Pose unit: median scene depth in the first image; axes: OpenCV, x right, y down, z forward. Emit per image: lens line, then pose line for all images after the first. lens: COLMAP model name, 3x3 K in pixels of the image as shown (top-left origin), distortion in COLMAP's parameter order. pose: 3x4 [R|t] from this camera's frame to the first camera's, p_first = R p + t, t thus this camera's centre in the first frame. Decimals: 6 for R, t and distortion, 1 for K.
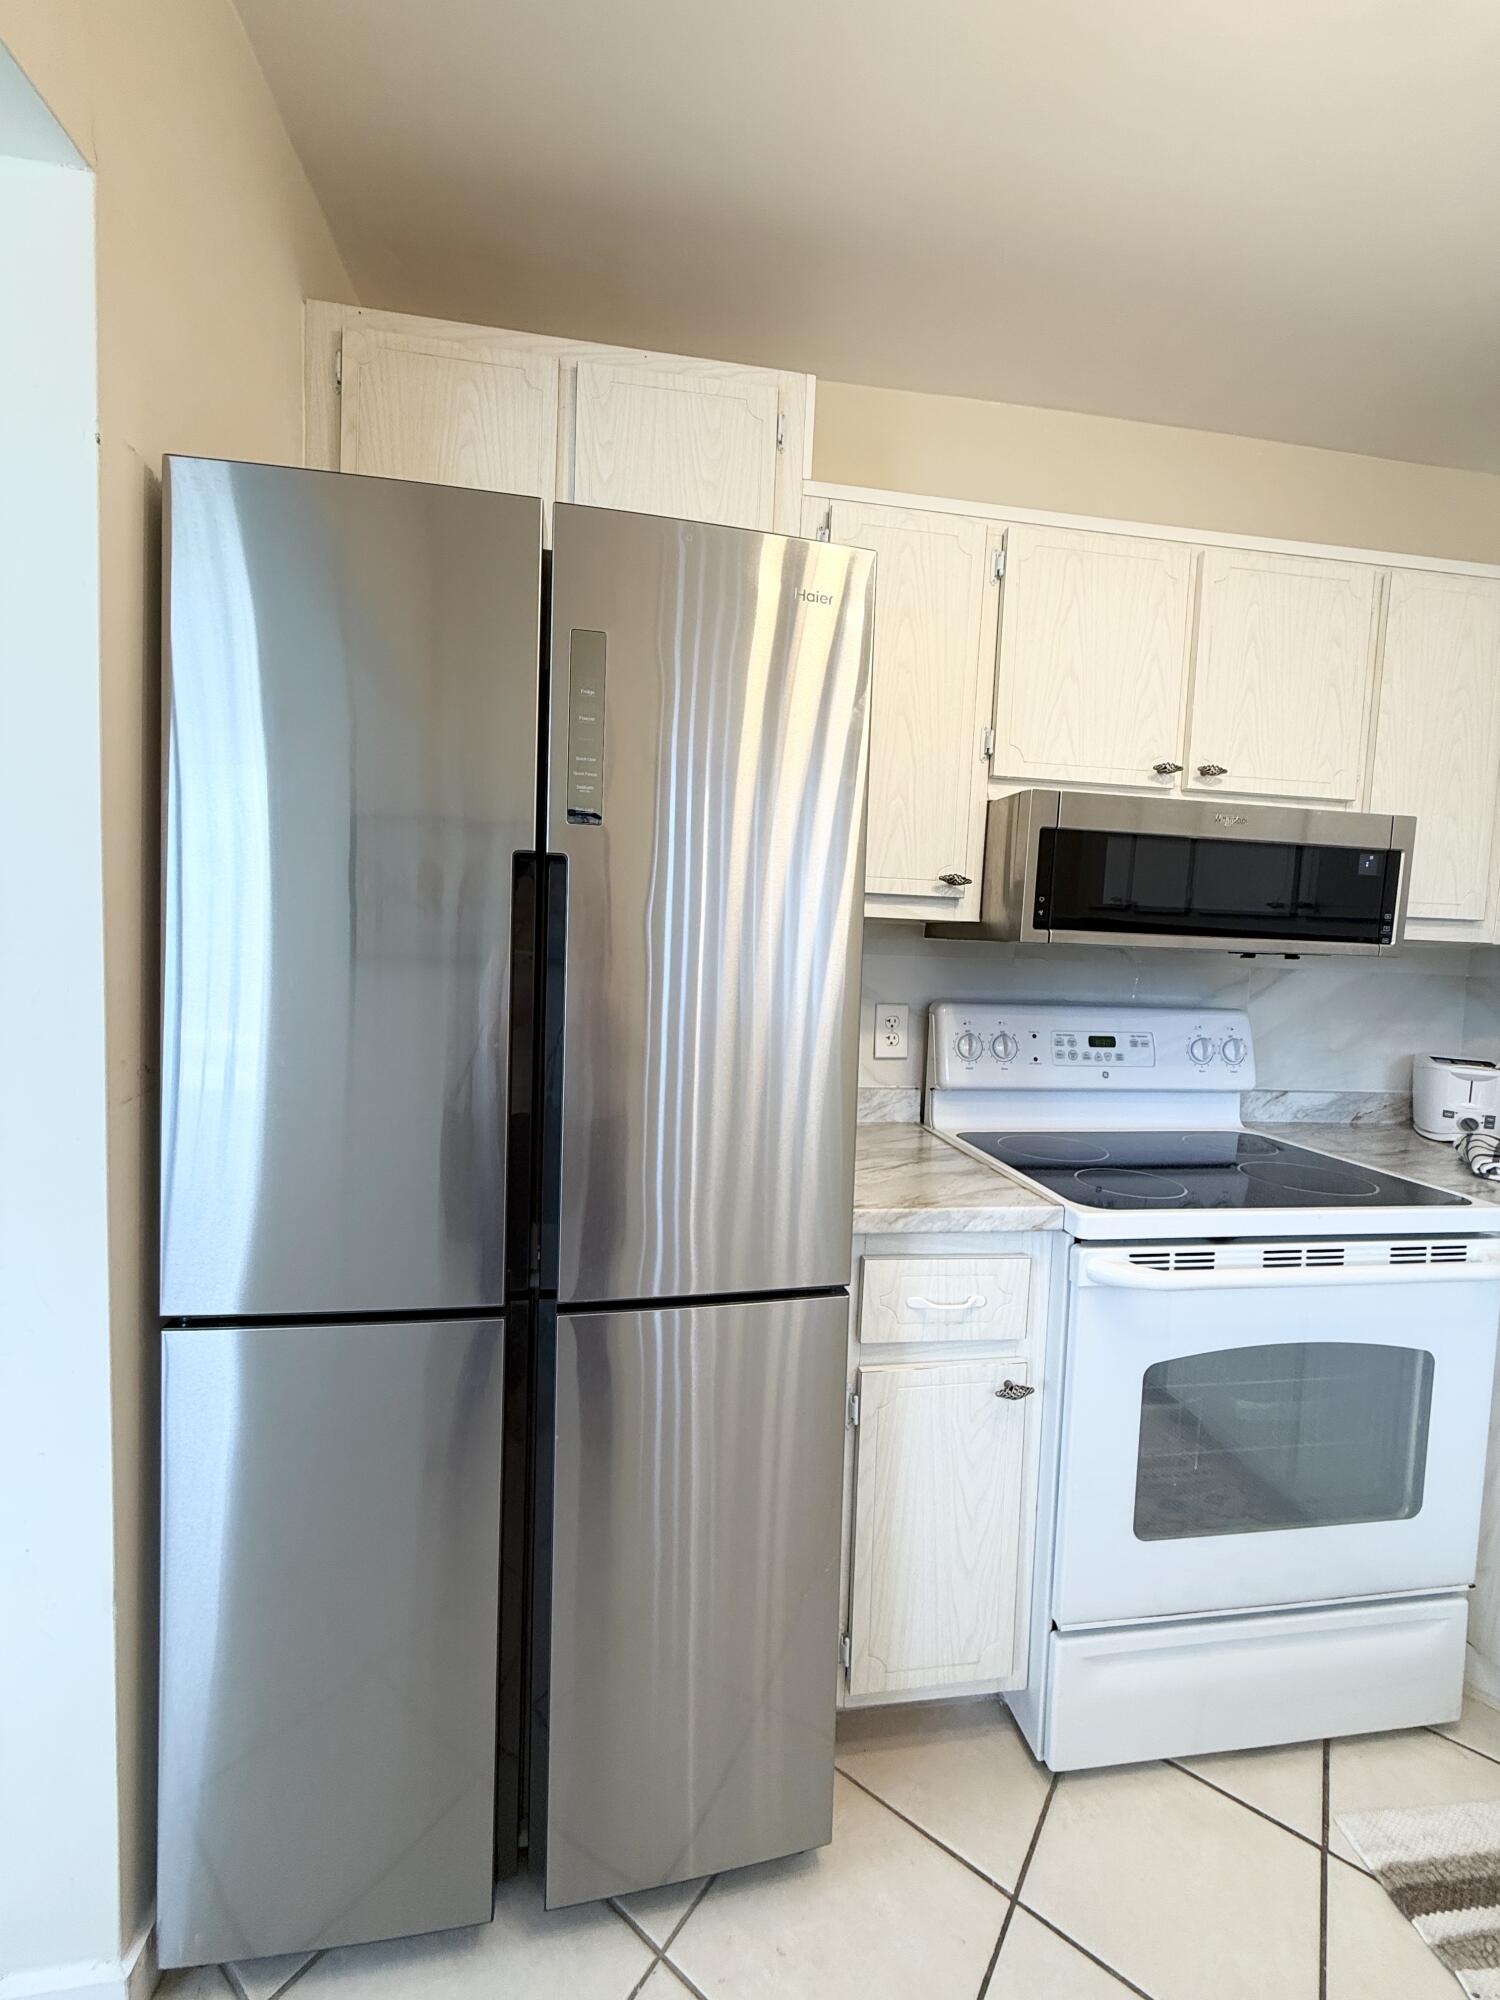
lens RADIAL K [[802.3, 0, 747.6], [0, 802.3, 996.3], [0, 0, 1]] dist [0.000711, 0.001060]
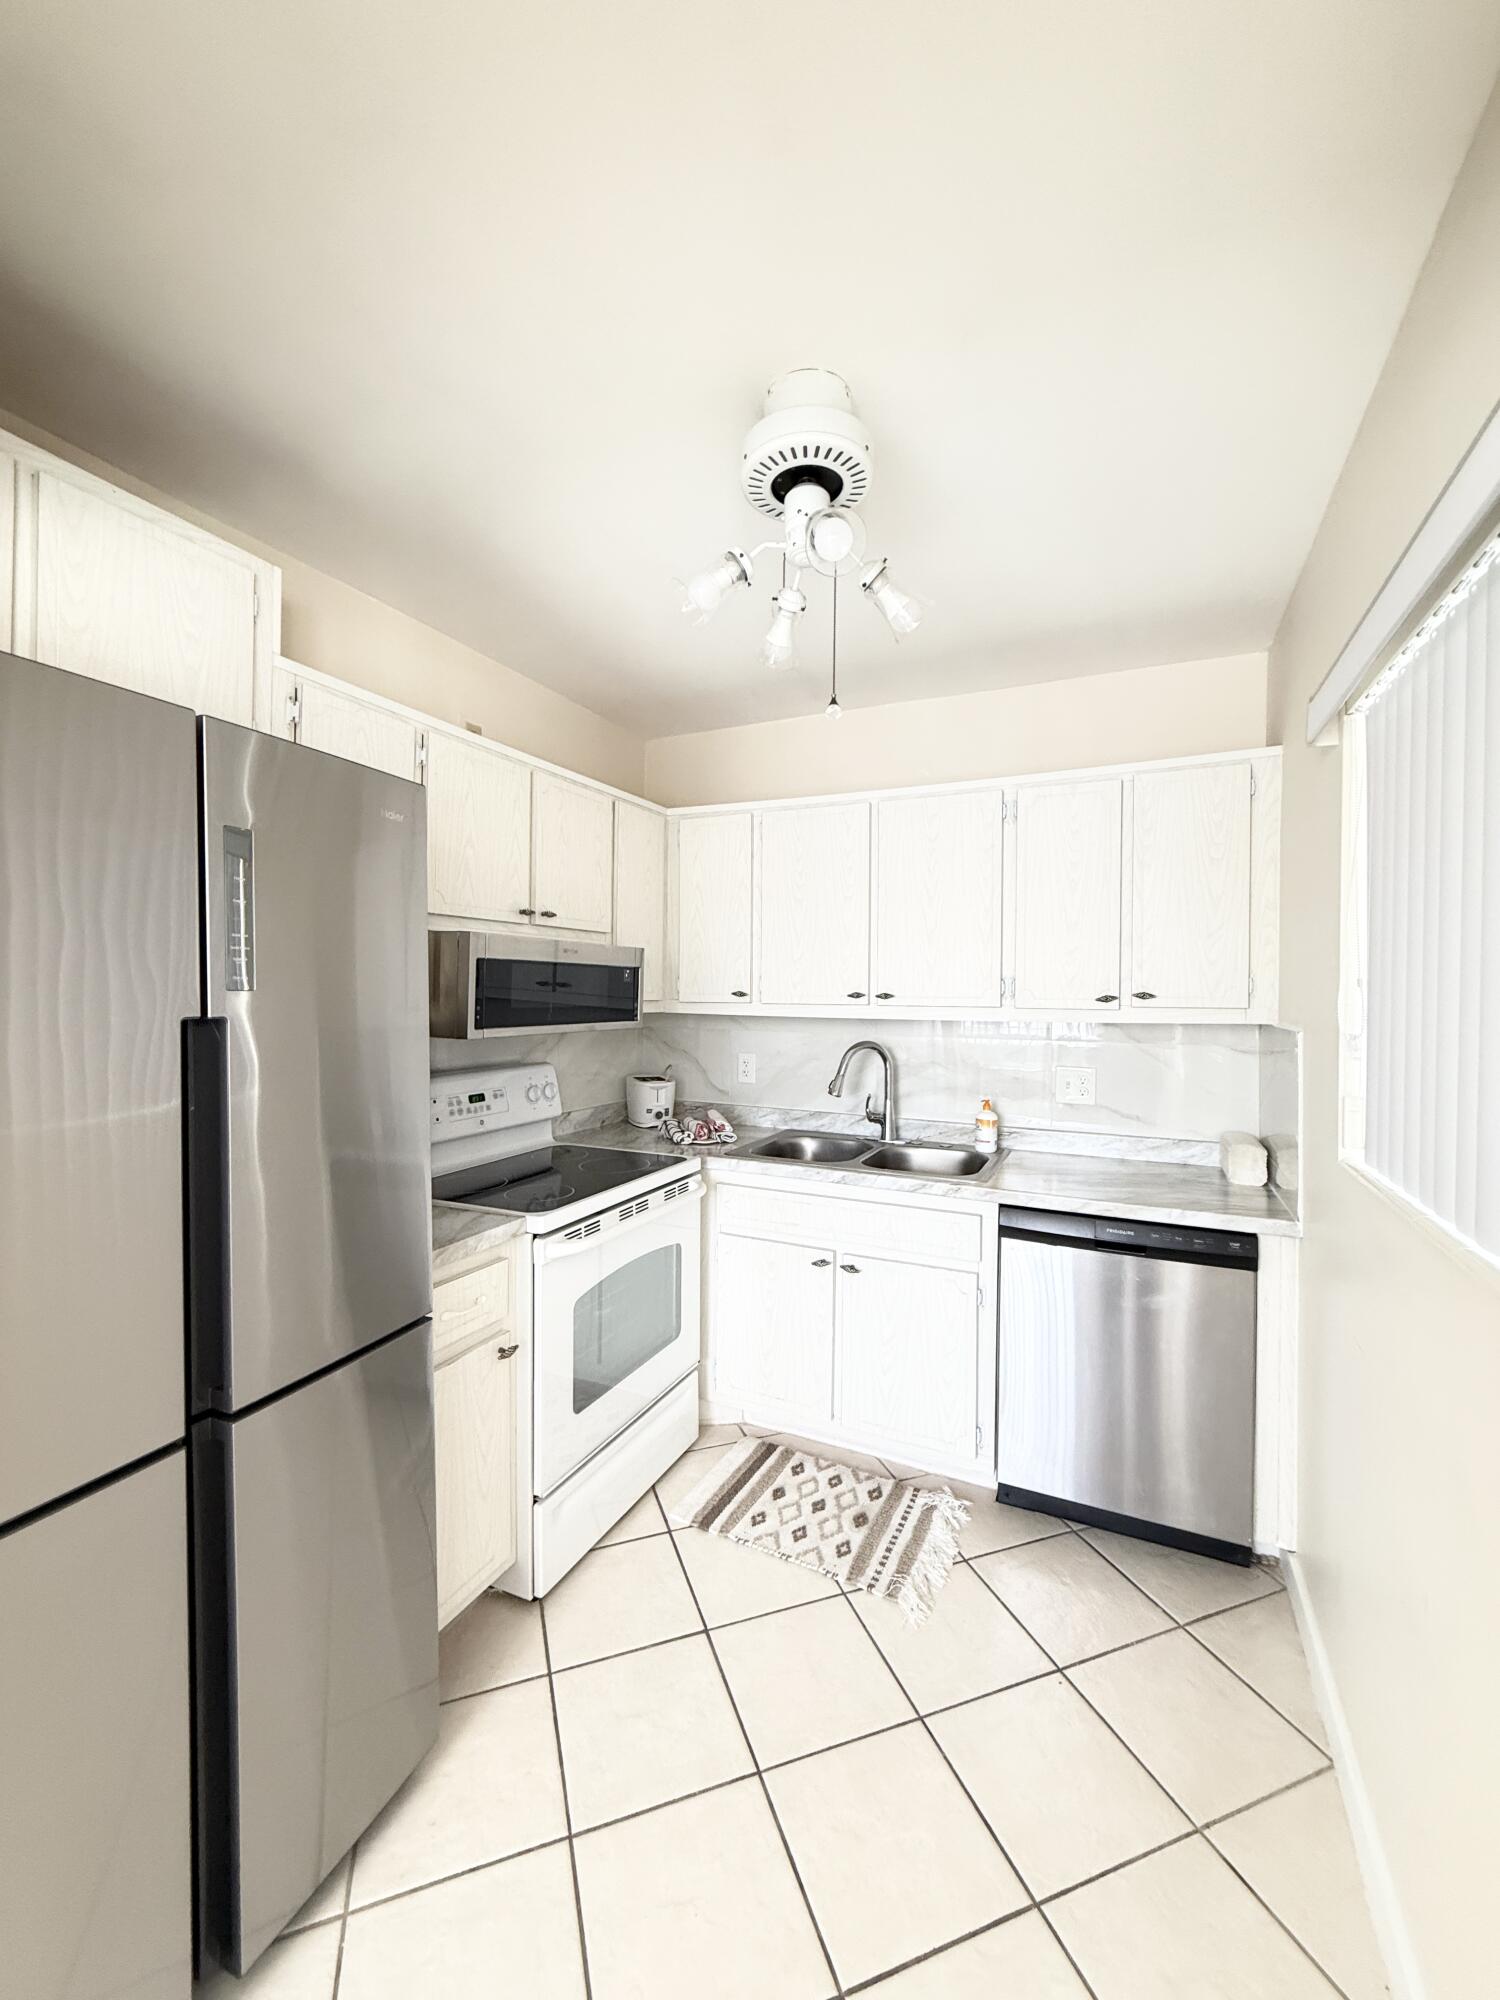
lens RADIAL K [[802.3, 0, 753.6], [0, 802.3, 1002.4], [0, 0, 1]] dist [0.000711, 0.001060]
pose [[0.555964, -0.045282, 0.829972, -0.527564], [0.067631, 0.997669, 0.009127, -0.108913], [-0.828450, 0.051058, 0.557730, -0.187297]]
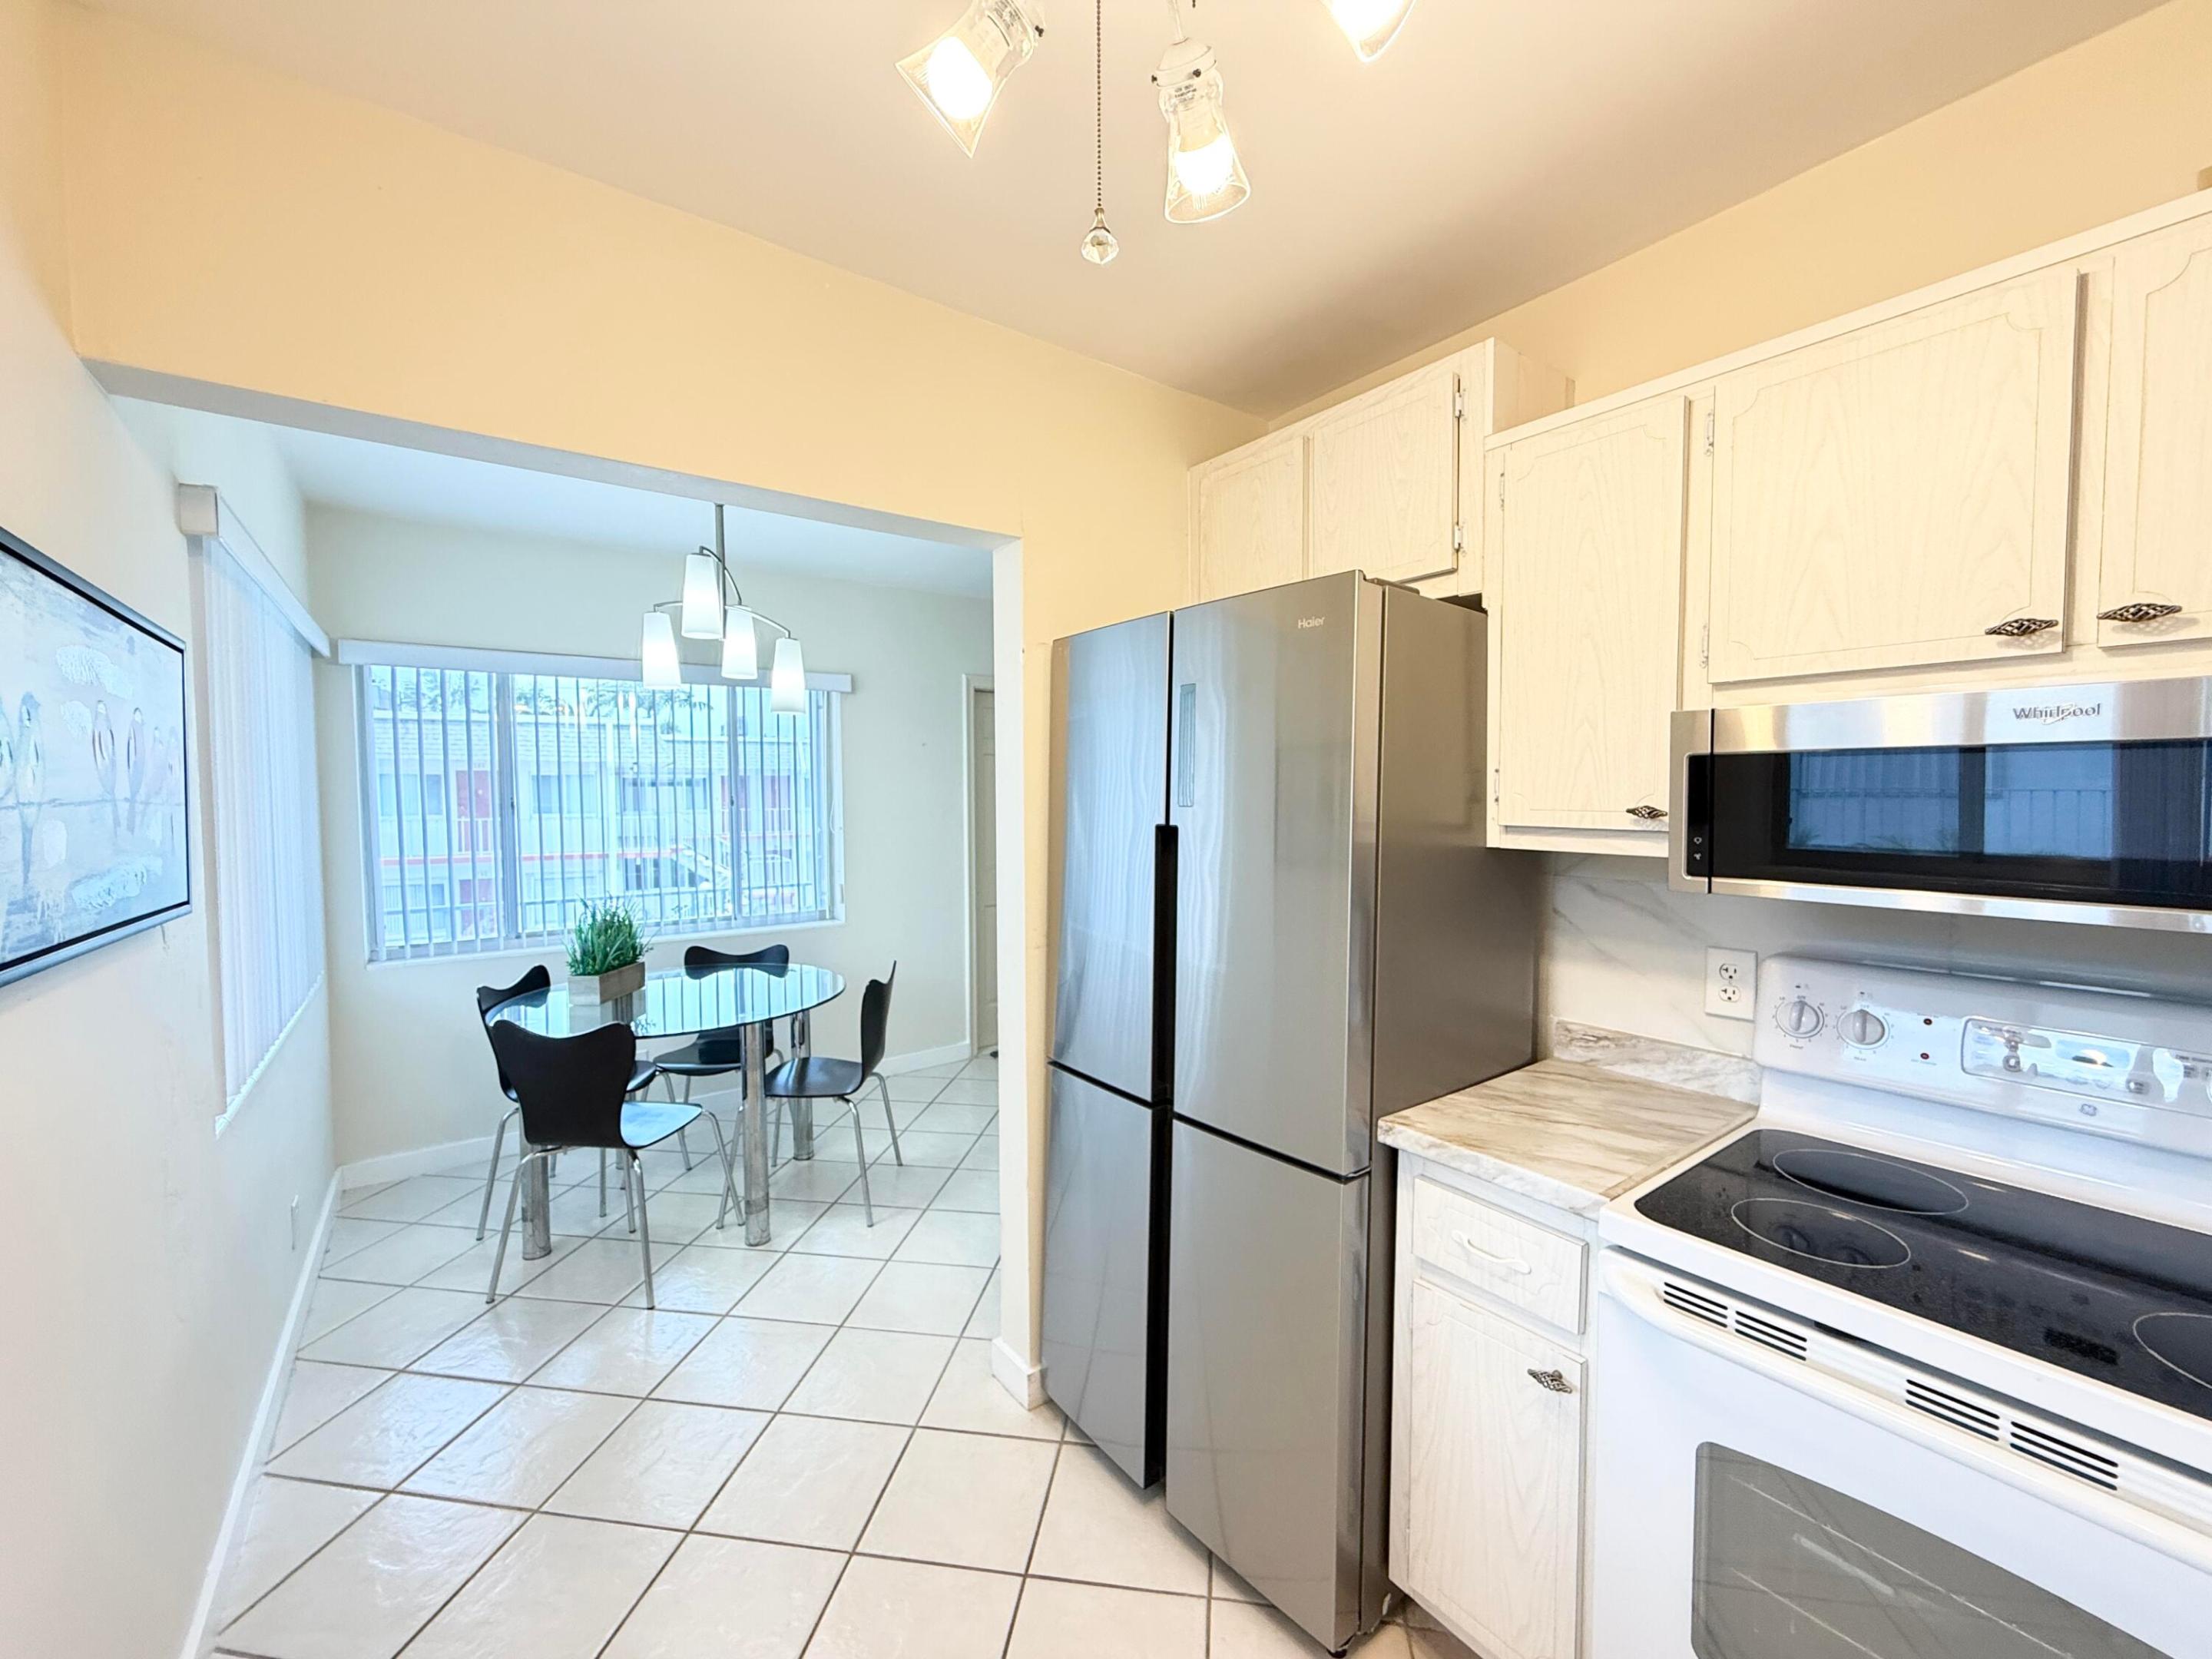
lens RADIAL K [[887.4, 0, 1107.9], [0, 887.4, 837.2], [0, 0, 1]] dist [0.000711, 0.001060]
pose [[0.466298, 0.007208, -0.884598, 0.876701], [-0.038529, 0.999183, -0.012168, -0.088294], [0.883788, 0.039757, 0.466195, 0.043100]]
